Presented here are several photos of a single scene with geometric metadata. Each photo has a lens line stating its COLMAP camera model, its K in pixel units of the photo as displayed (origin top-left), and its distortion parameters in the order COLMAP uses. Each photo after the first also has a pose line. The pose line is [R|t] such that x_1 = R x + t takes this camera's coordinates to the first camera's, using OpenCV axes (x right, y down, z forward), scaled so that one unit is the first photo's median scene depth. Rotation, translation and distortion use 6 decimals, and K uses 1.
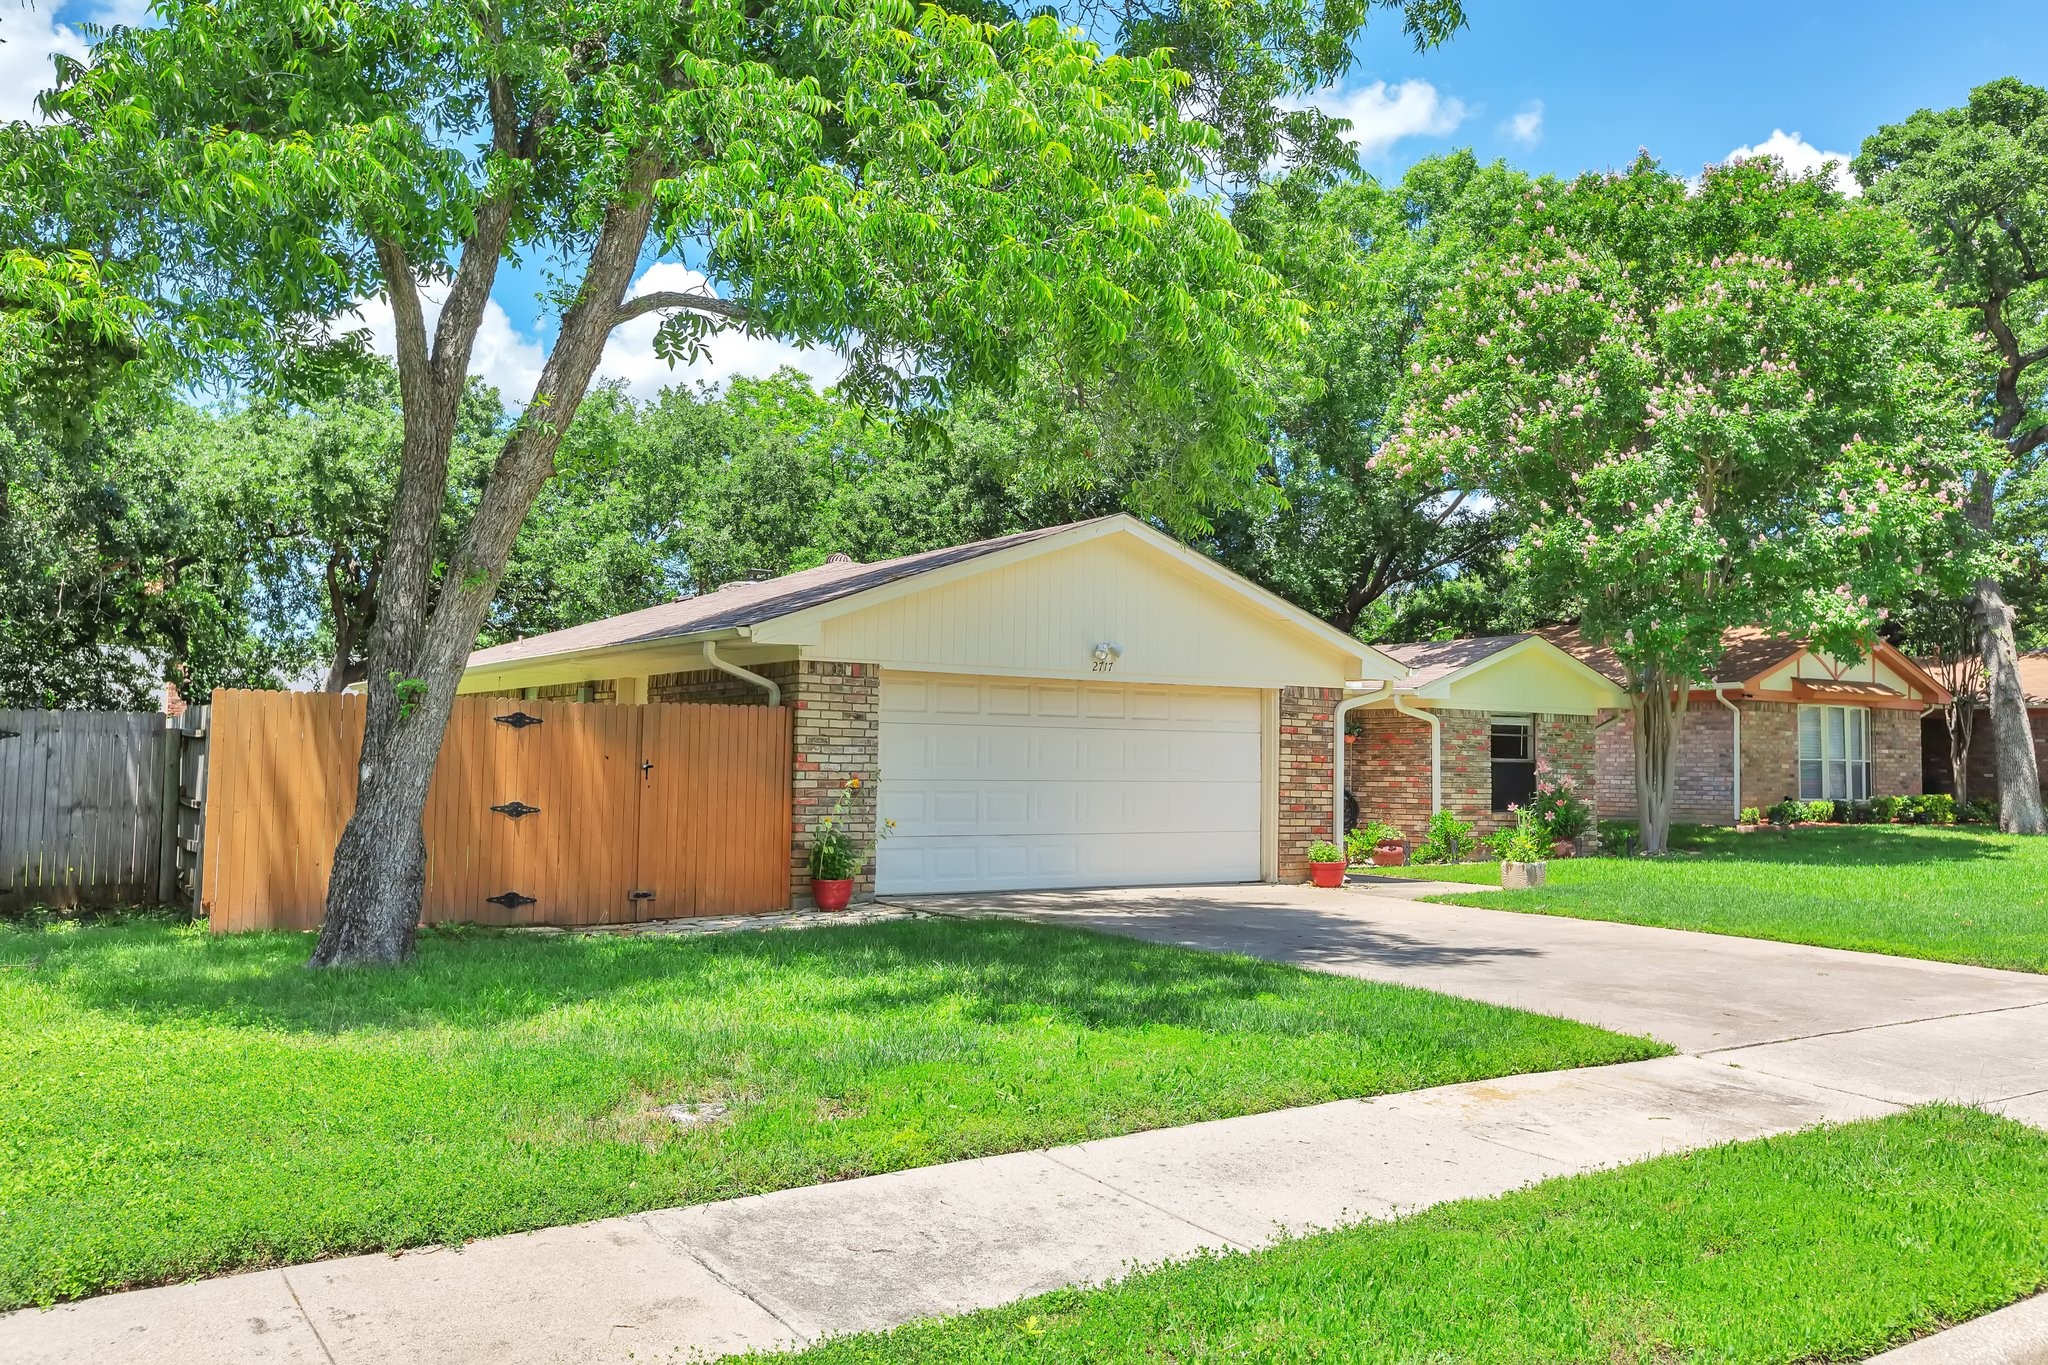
lens RADIAL K [[1621.3, 0, 1024.0], [0, 1621.3, 682.5], [0, 0, 1]] dist [-0.002933, -0.002787]
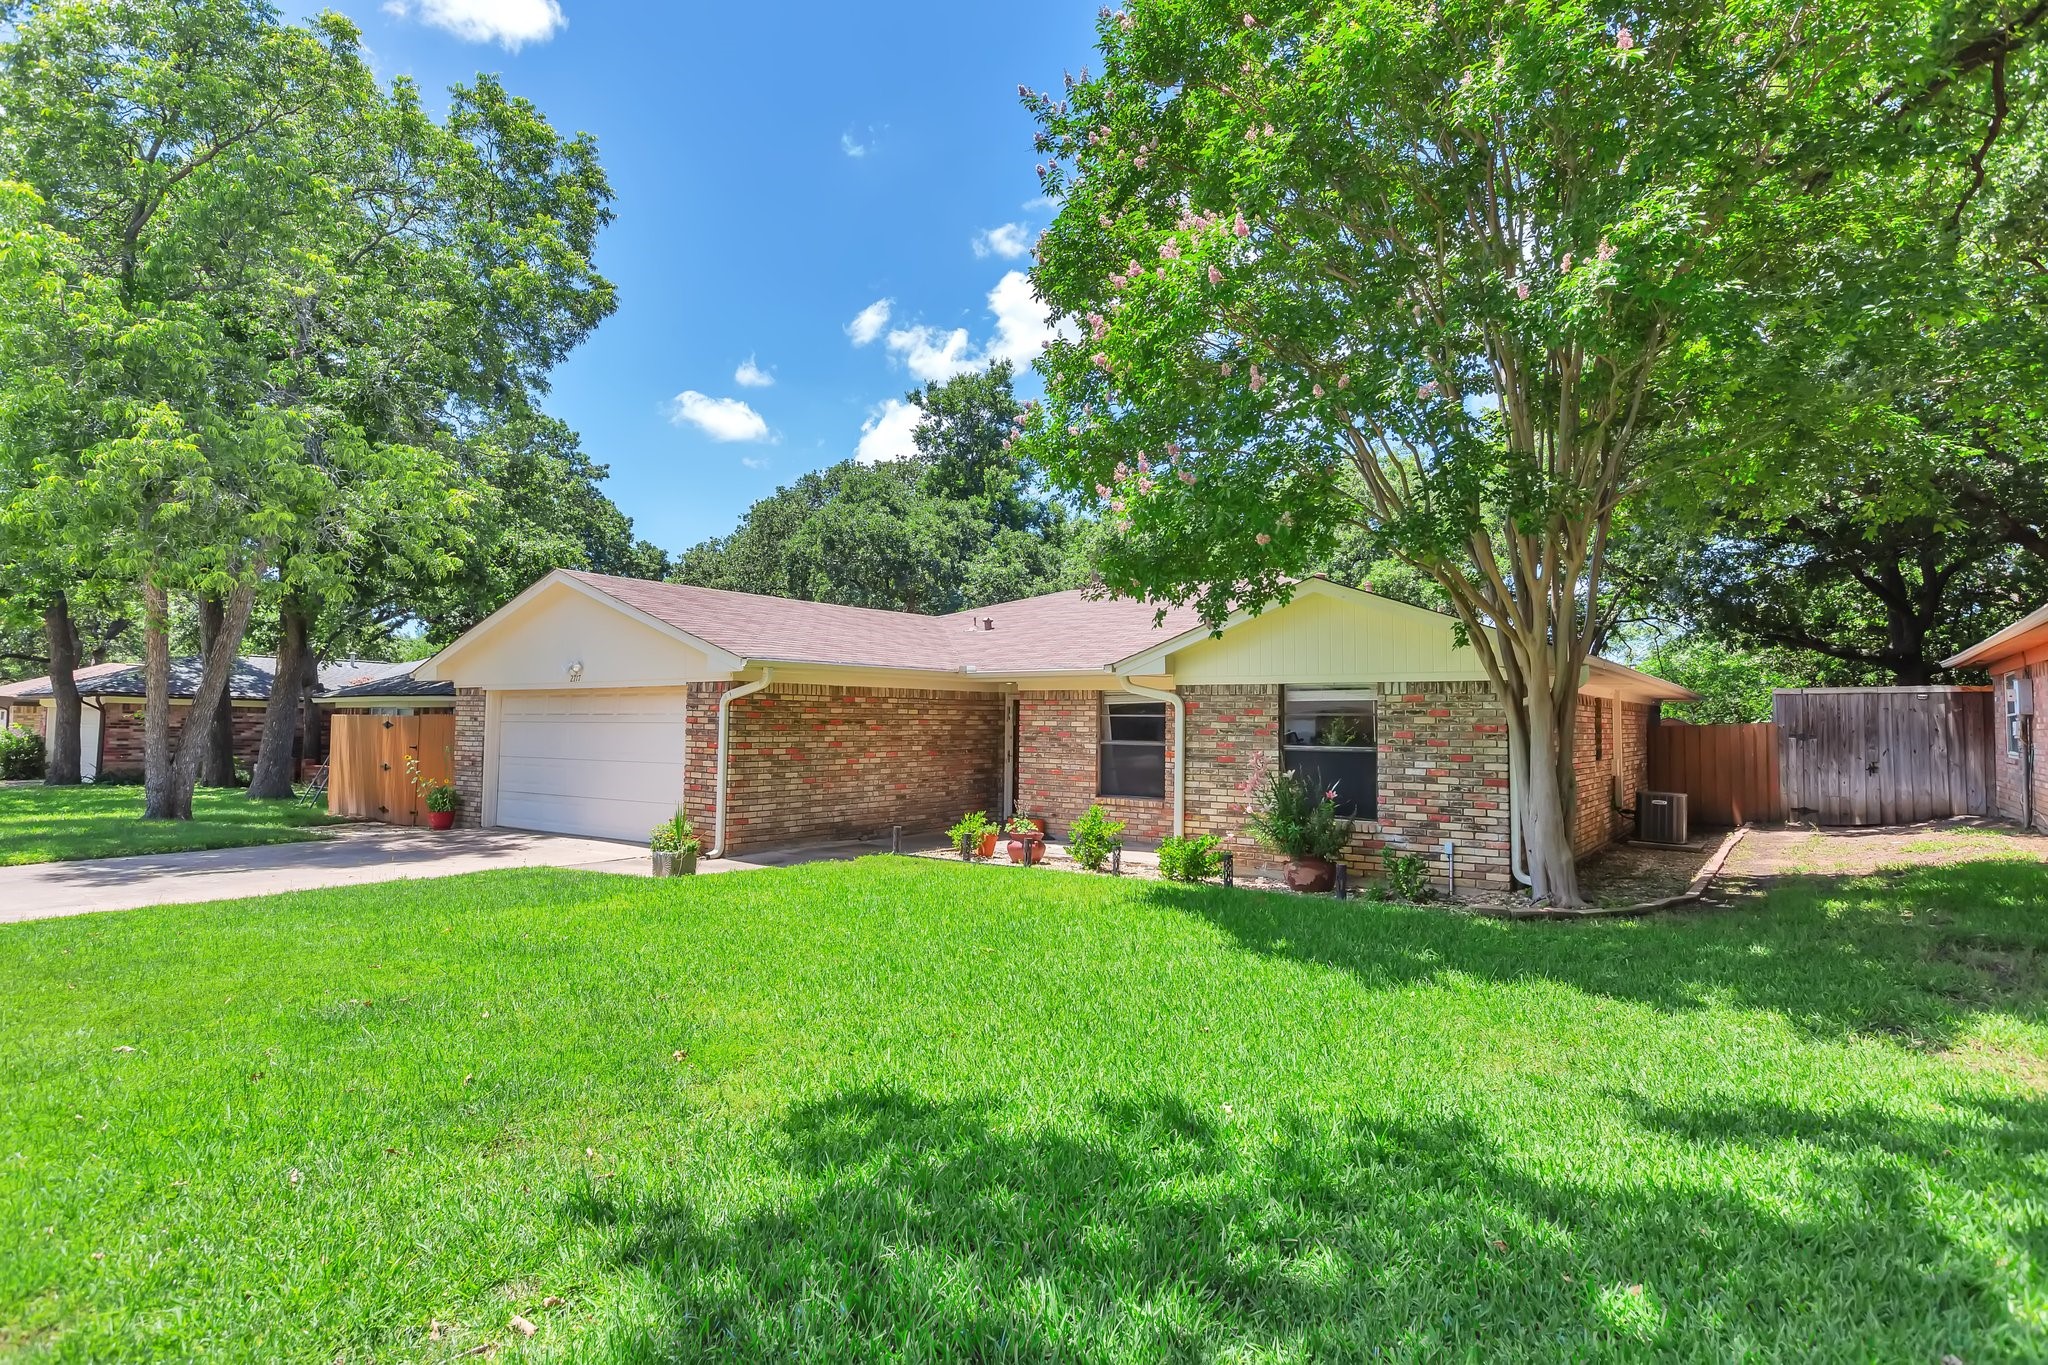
lens RADIAL K [[1110.2, 0, 1024.0], [0, 1110.2, 682.5], [0, 0, 1]] dist [-0.002027, -0.000100]
pose [[0.352160, -0.050181, -0.934593, 1.129531], [0.041990, 0.998403, -0.037785, 0.048280], [0.934997, -0.025937, 0.353705, 1.067318]]
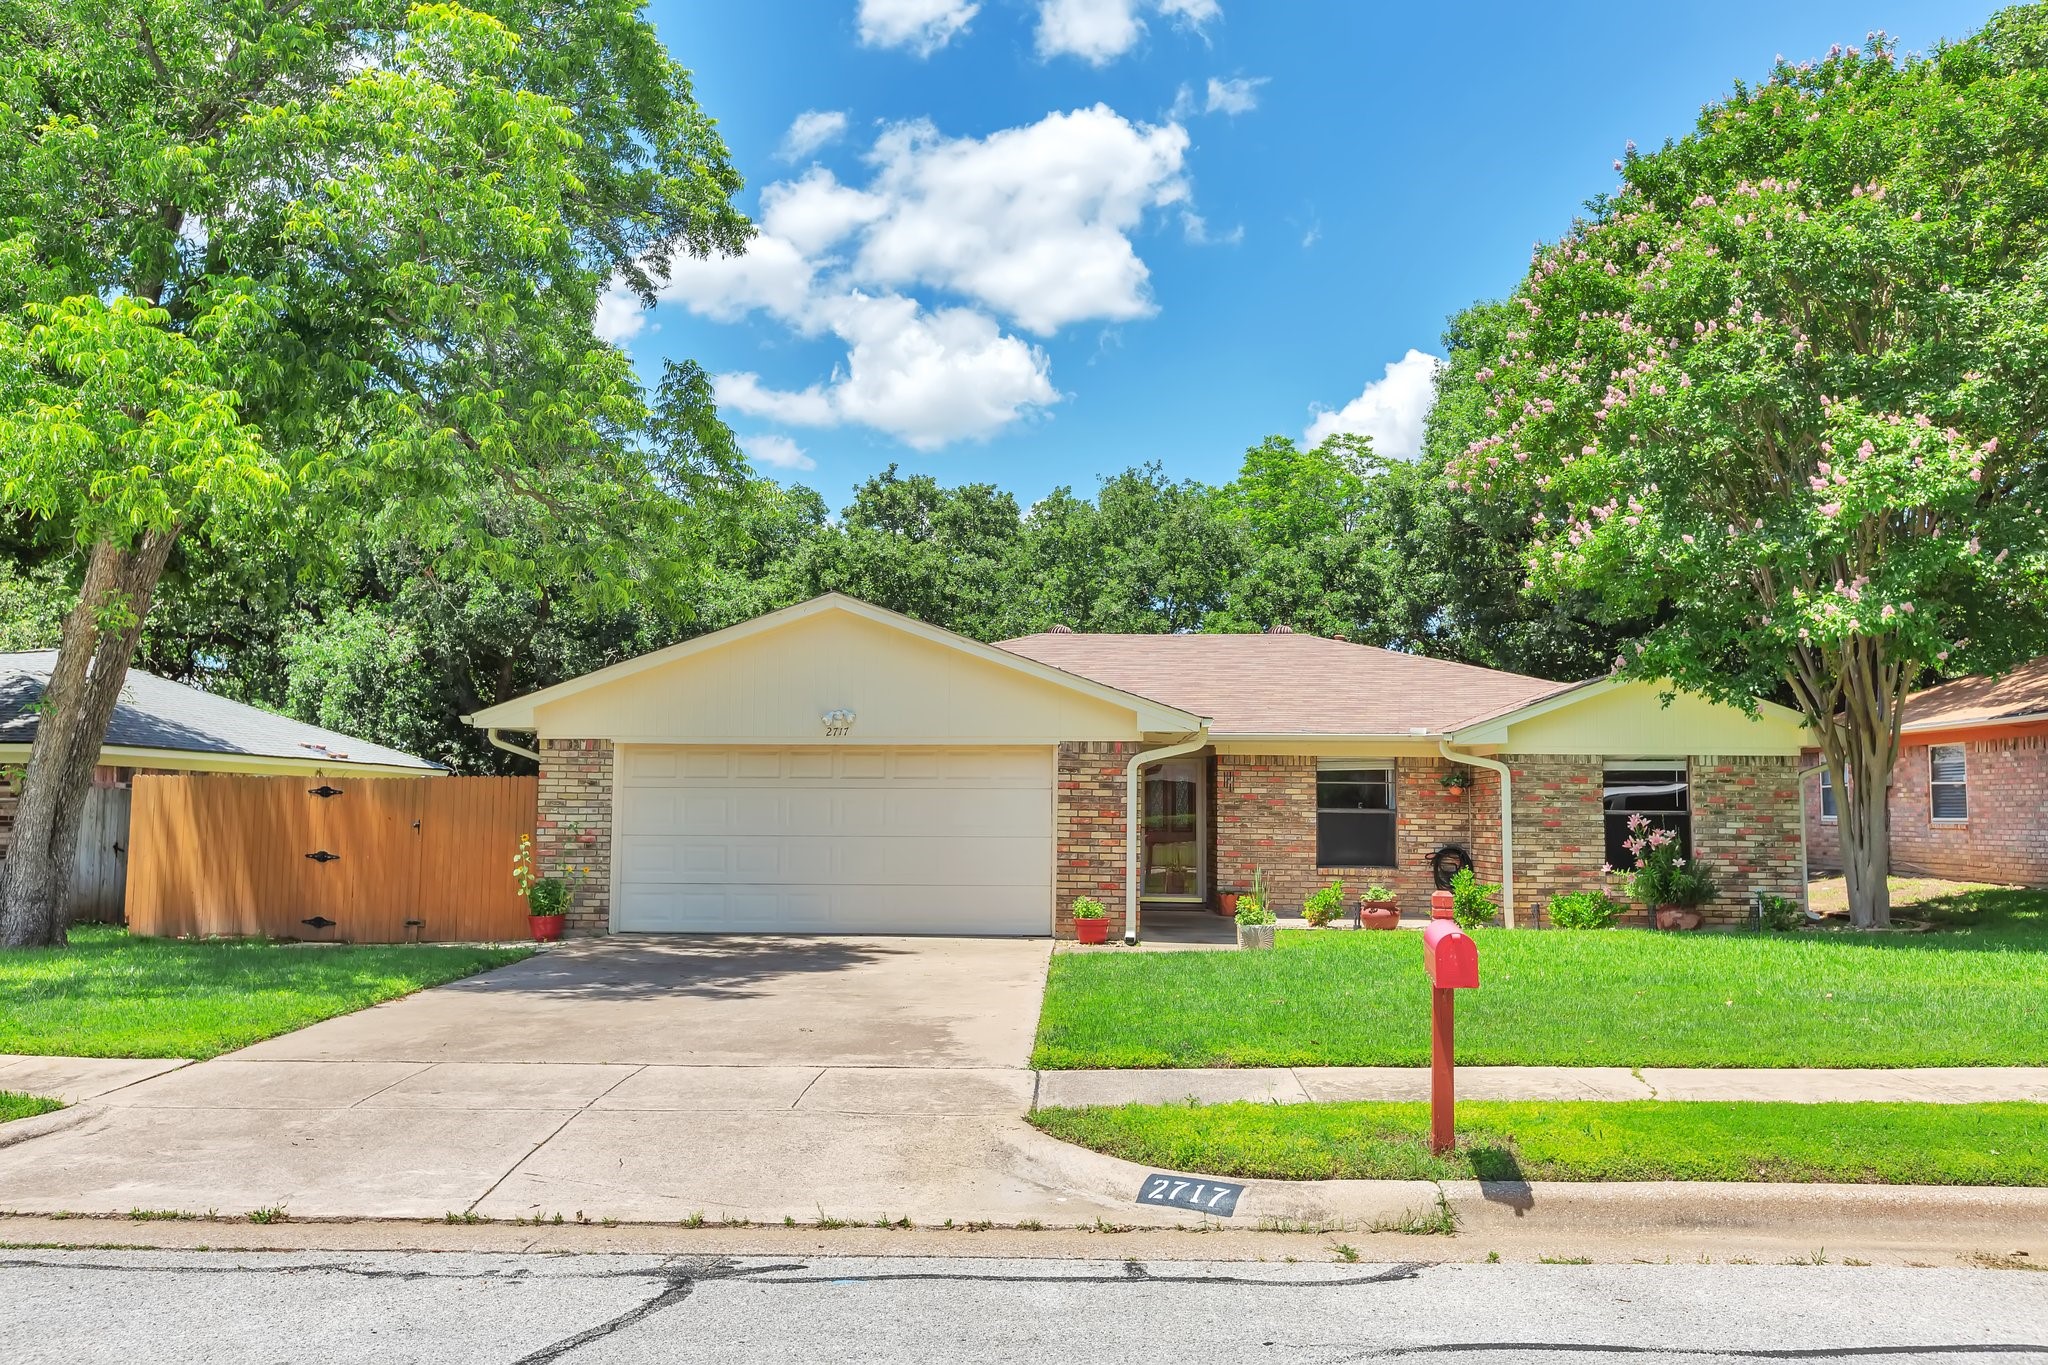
lens RADIAL K [[1621.3, 0, 1024.0], [0, 1621.3, 682.5], [0, 0, 1]] dist [-0.002933, -0.002787]
pose [[0.809913, -0.056622, -0.583811, 0.828600], [0.035223, 0.998228, -0.047951, 0.014634], [0.585492, 0.018272, 0.810472, 0.191457]]
